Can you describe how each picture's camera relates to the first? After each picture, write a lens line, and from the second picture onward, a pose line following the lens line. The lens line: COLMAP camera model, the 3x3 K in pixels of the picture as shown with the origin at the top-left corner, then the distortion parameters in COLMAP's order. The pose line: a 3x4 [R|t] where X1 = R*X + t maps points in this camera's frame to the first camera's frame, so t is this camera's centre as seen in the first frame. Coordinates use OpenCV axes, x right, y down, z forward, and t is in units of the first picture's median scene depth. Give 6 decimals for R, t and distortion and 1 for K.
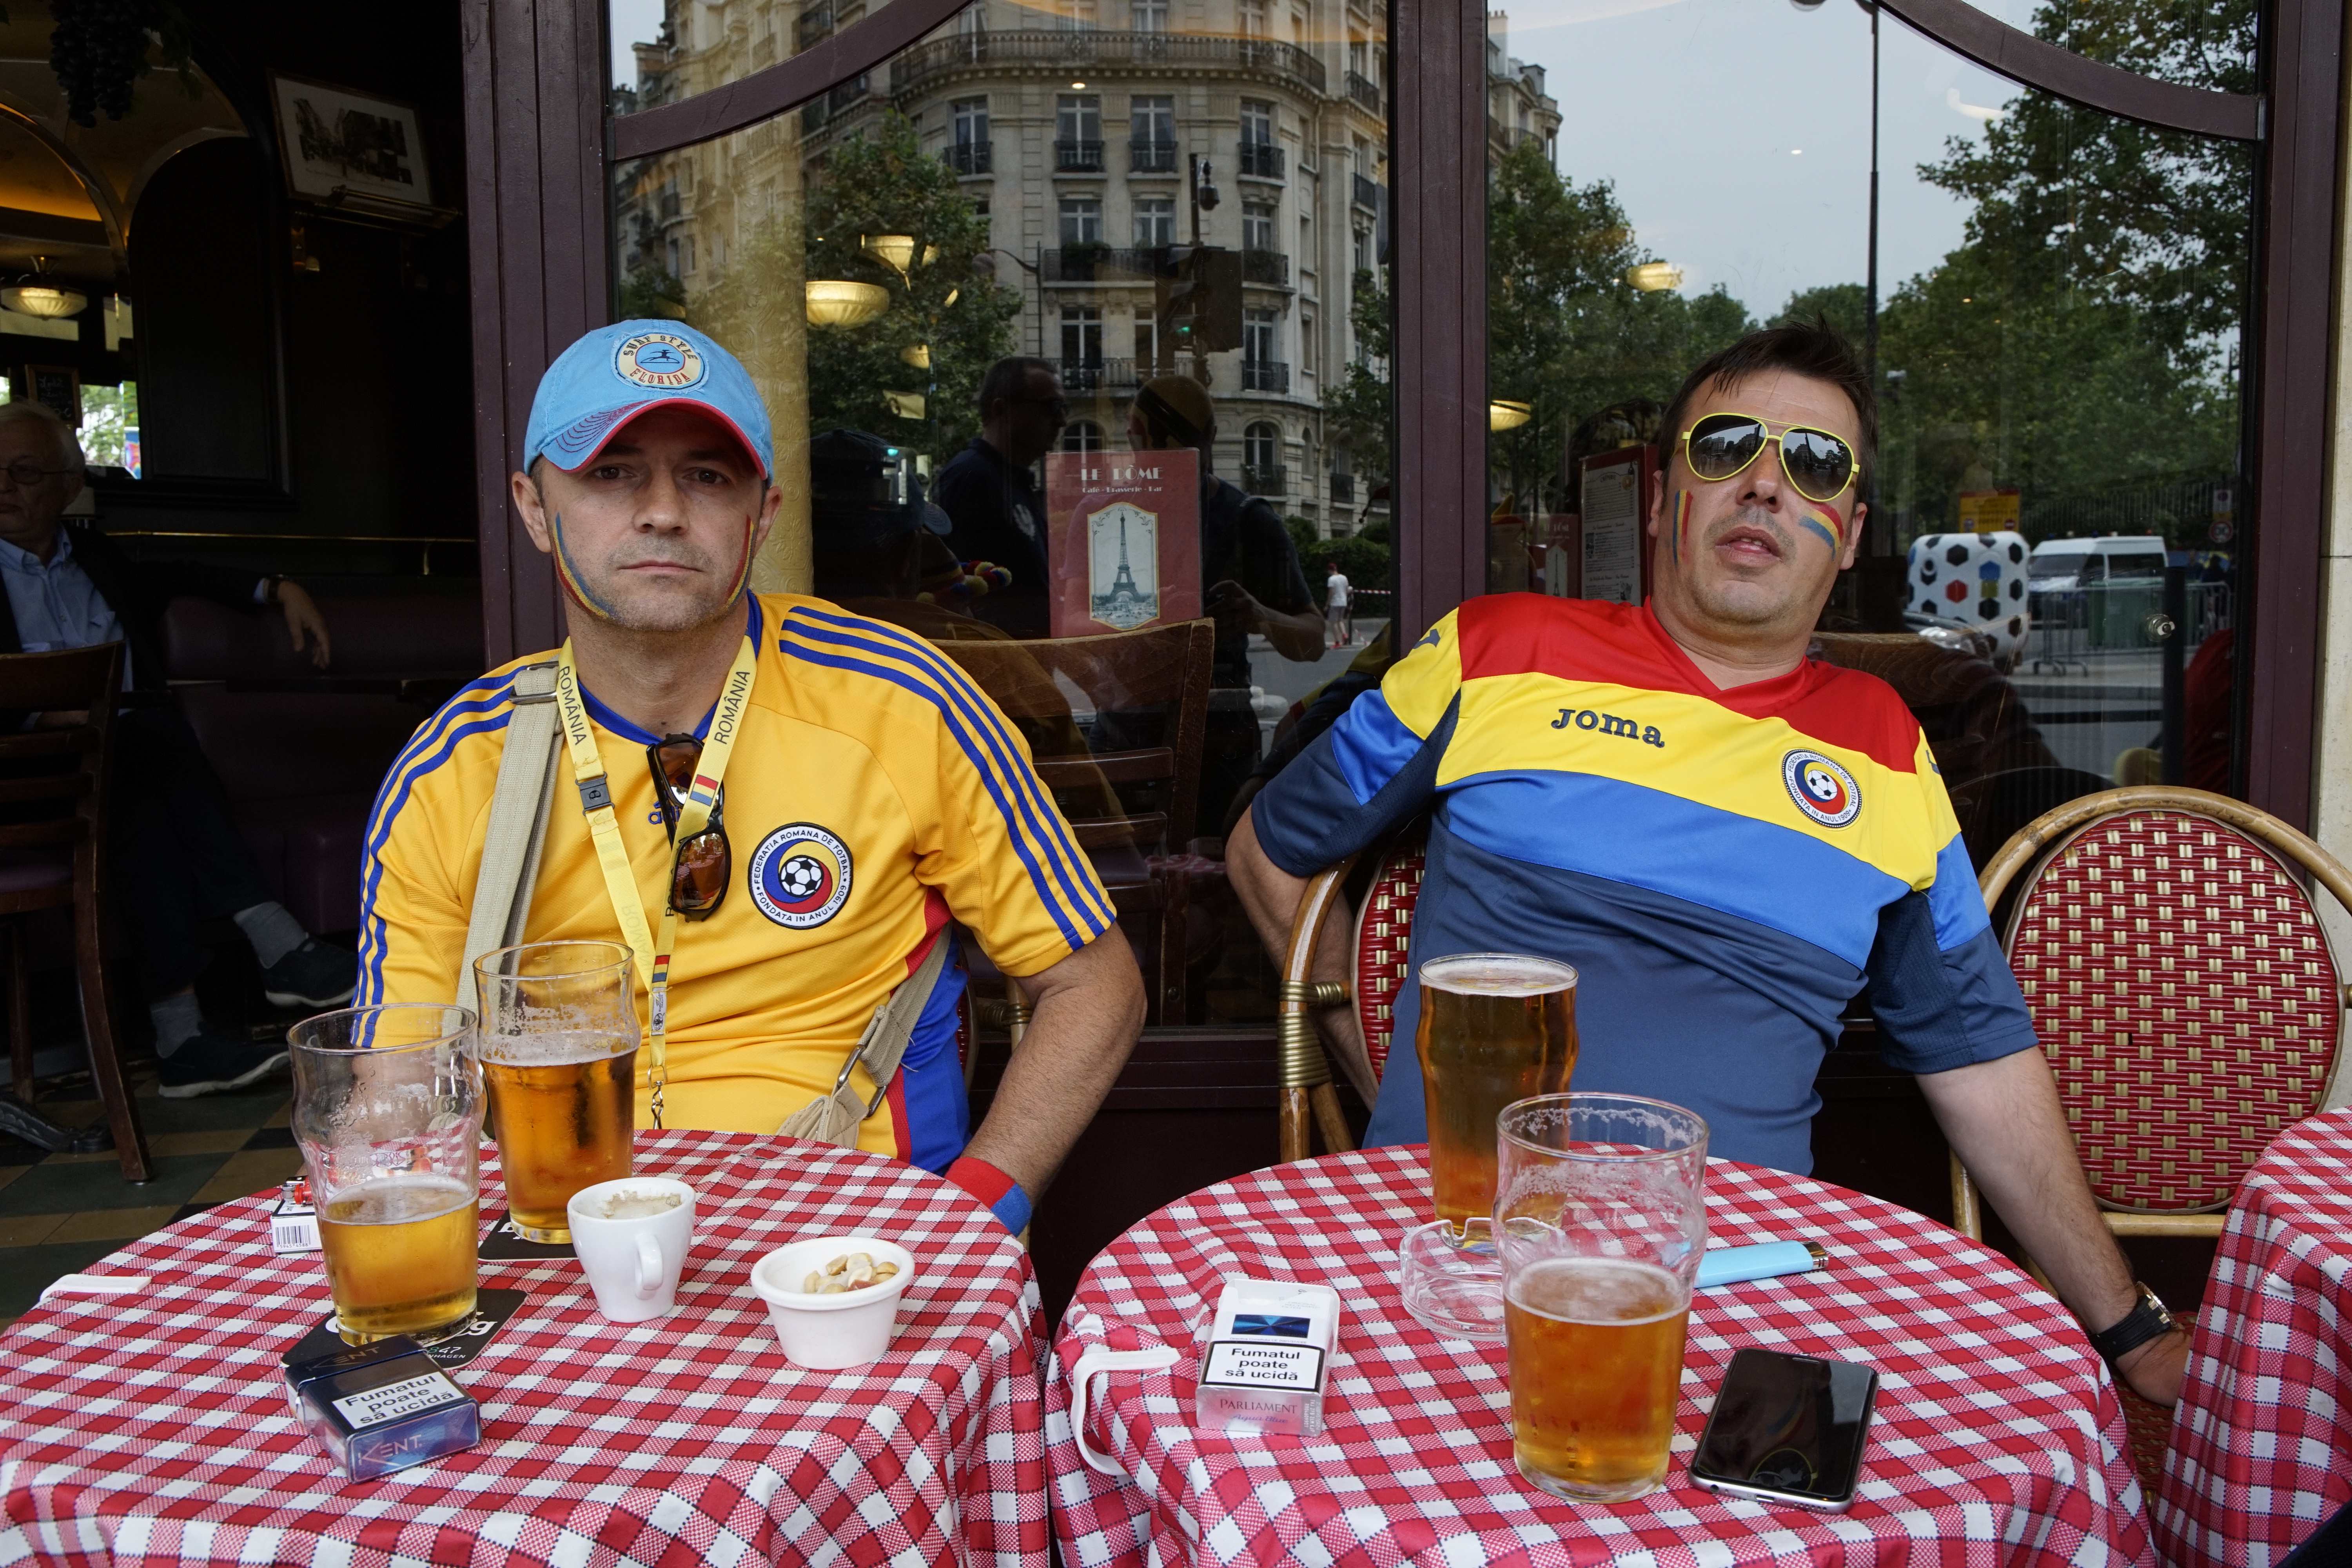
lens RADIAL K [[1968.4, 0, 1184.2], [0, 1968.4, 800.4], [0, 0, 1]] dist [-0.117026, 0.137564]
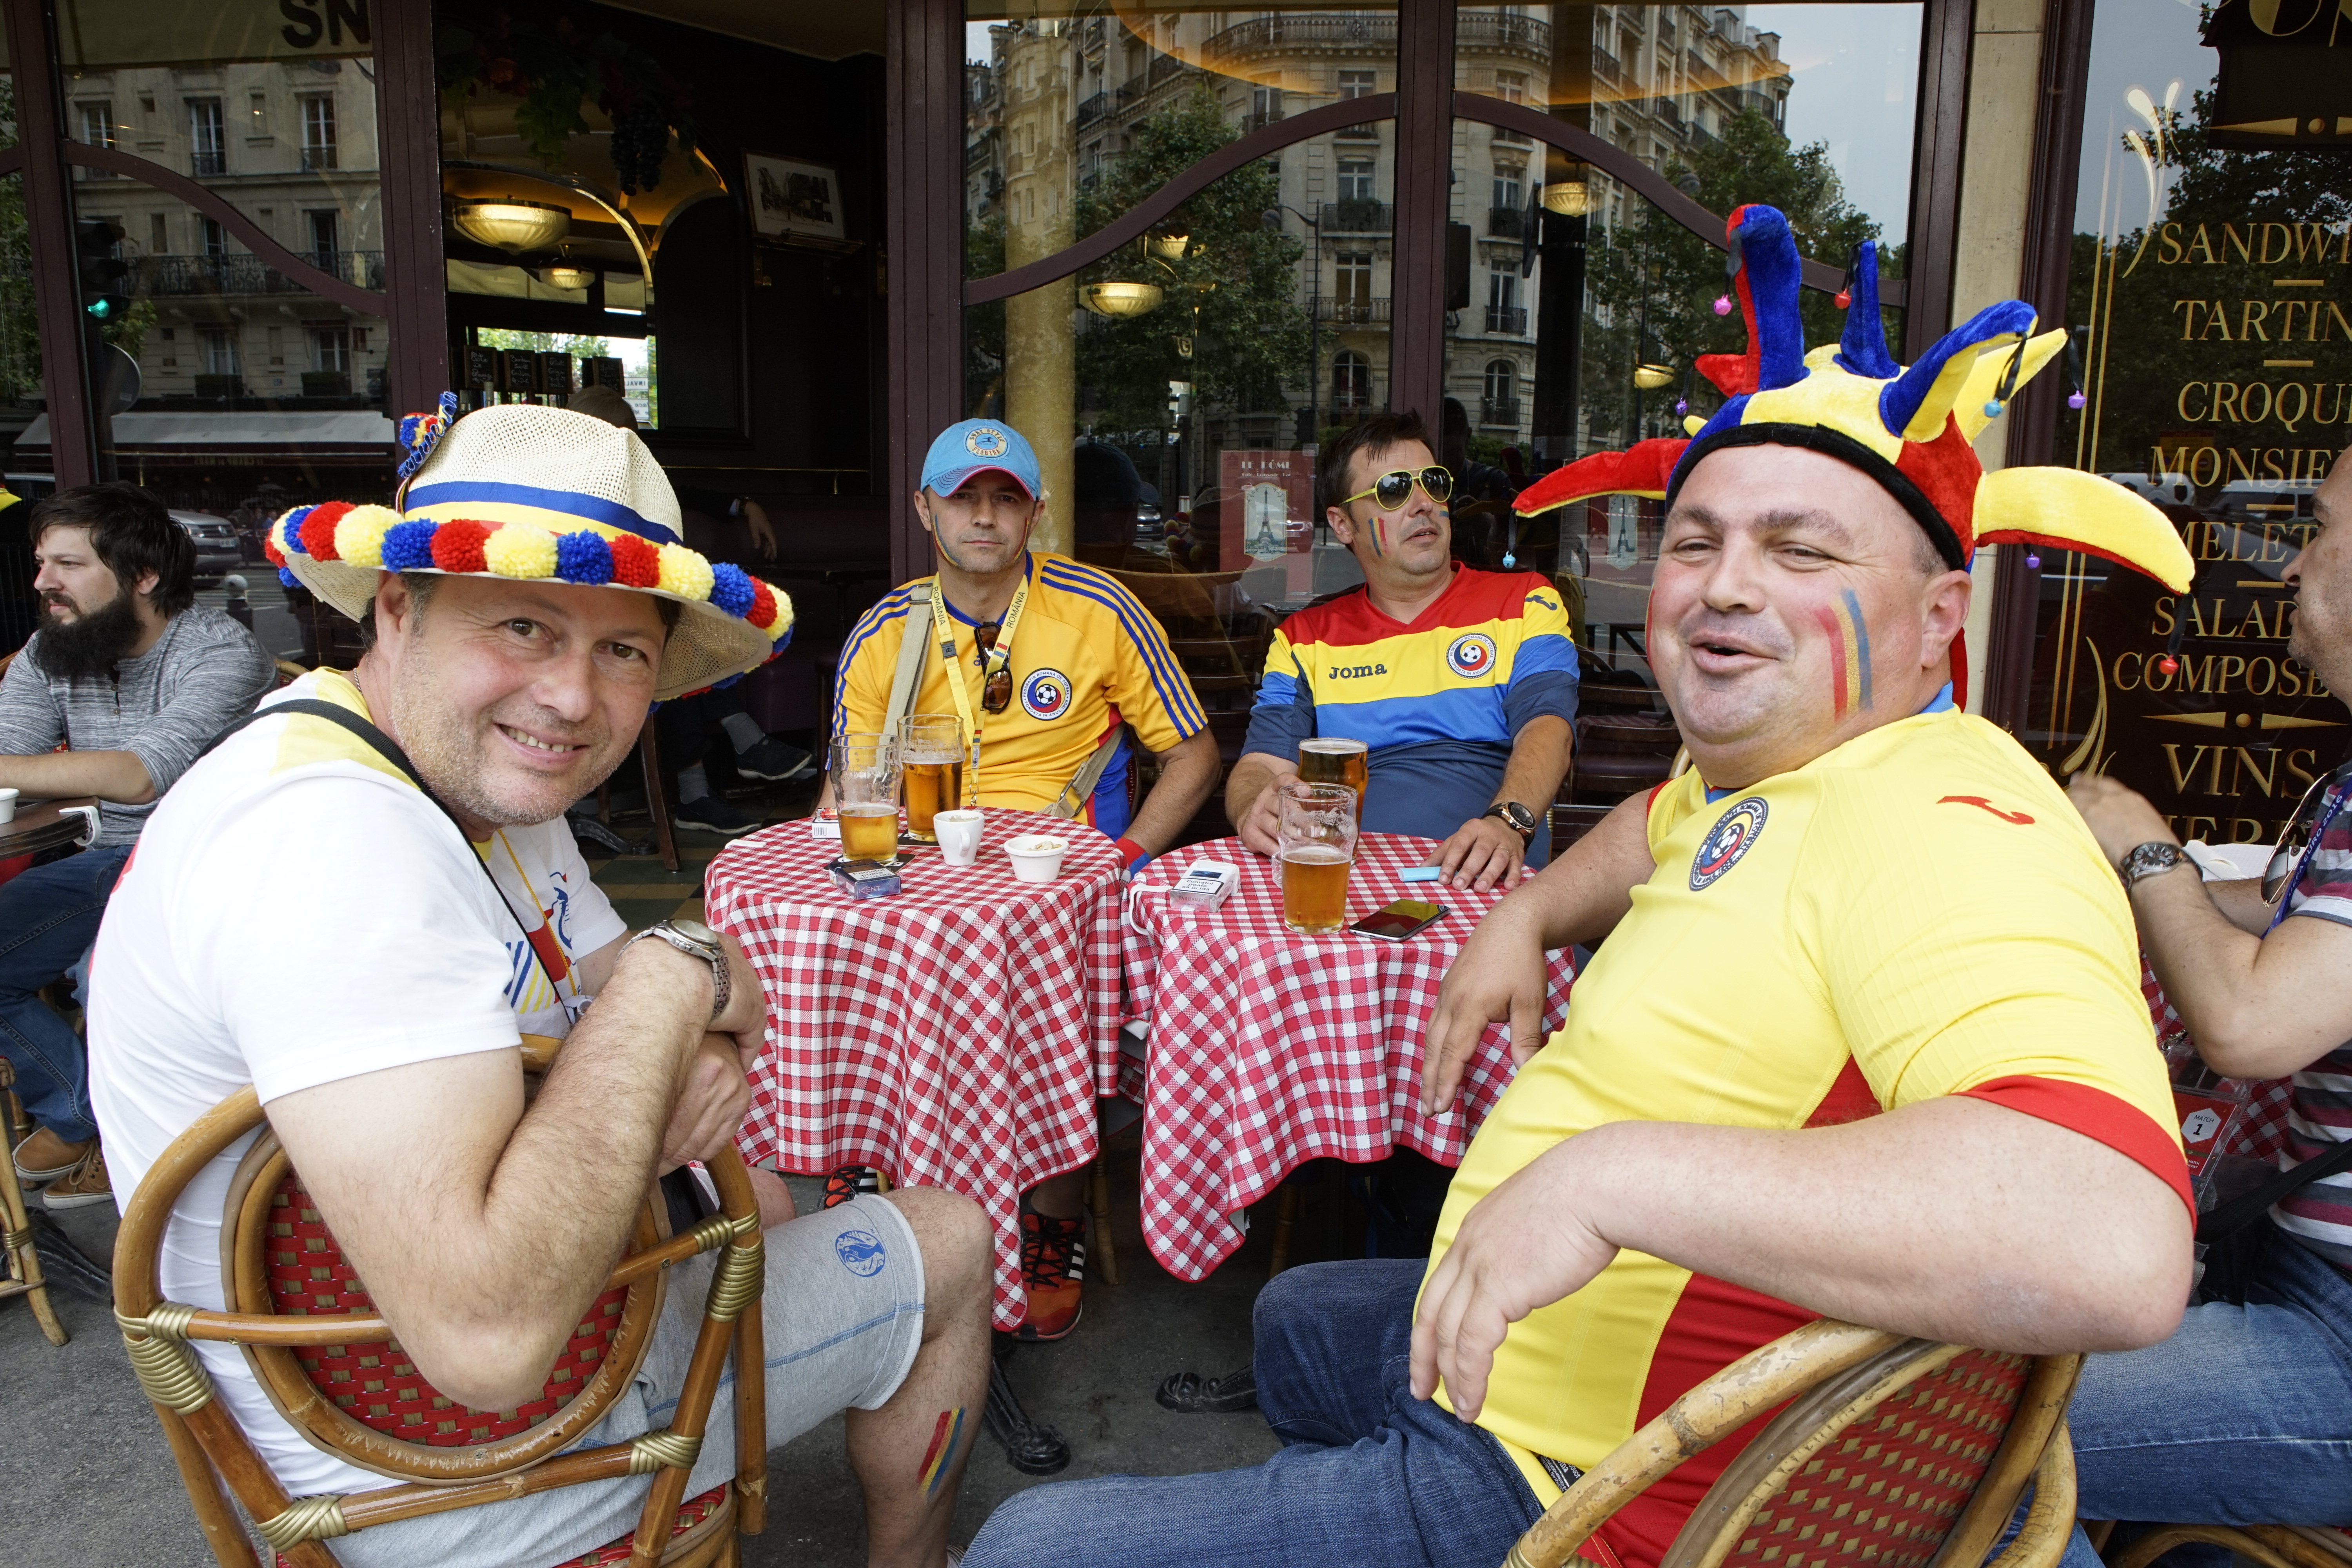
lens RADIAL K [[1642.1, 0, 1176.0], [0, 1642.1, 784.0], [0, 0, 1]] dist [-0.081787, 0.059159]
pose [[0.987705, 0.051213, -0.147701, 0.186618], [-0.040674, 0.996464, 0.073513, 0.000444], [0.150943, -0.066602, 0.986296, -0.642673]]
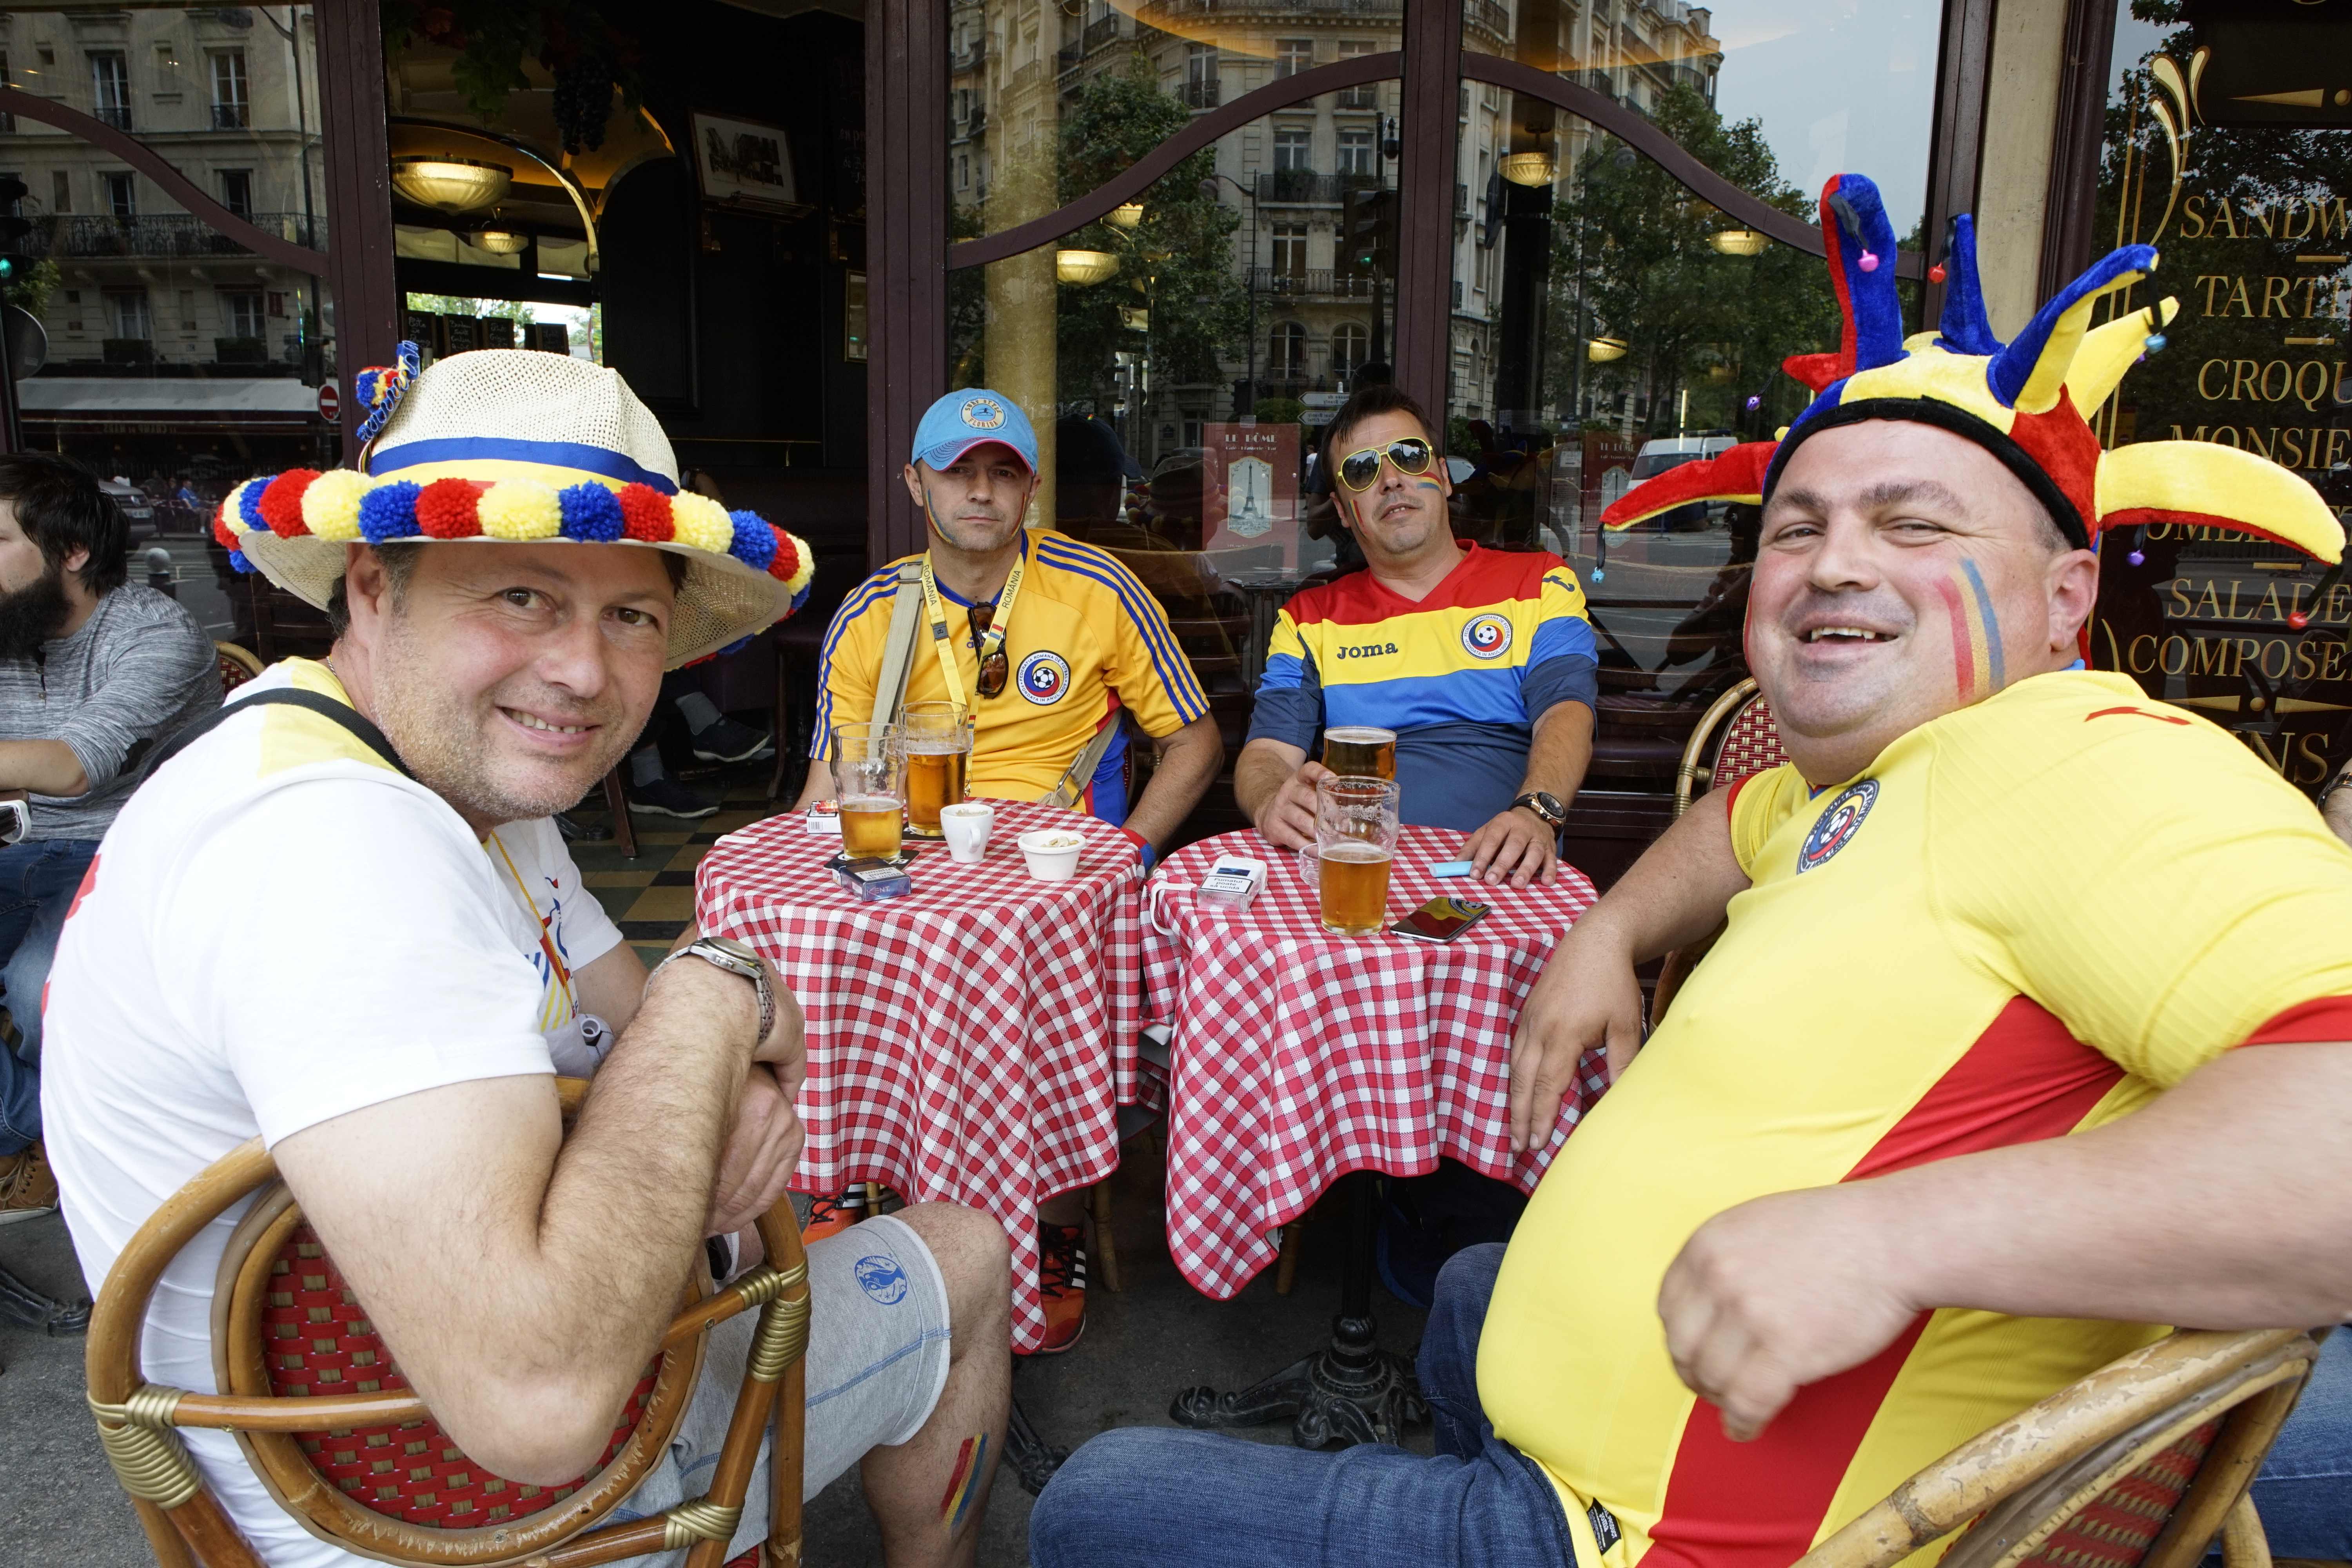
lens RADIAL K [[1642.1, 0, 1176.0], [0, 1642.1, 784.0], [0, 0, 1]] dist [-0.081787, 0.059159]
pose [[0.992917, 0.050528, -0.107533, 0.110592], [-0.041052, 0.995222, 0.088589, -0.006608], [0.111495, -0.083548, 0.990247, -0.584445]]
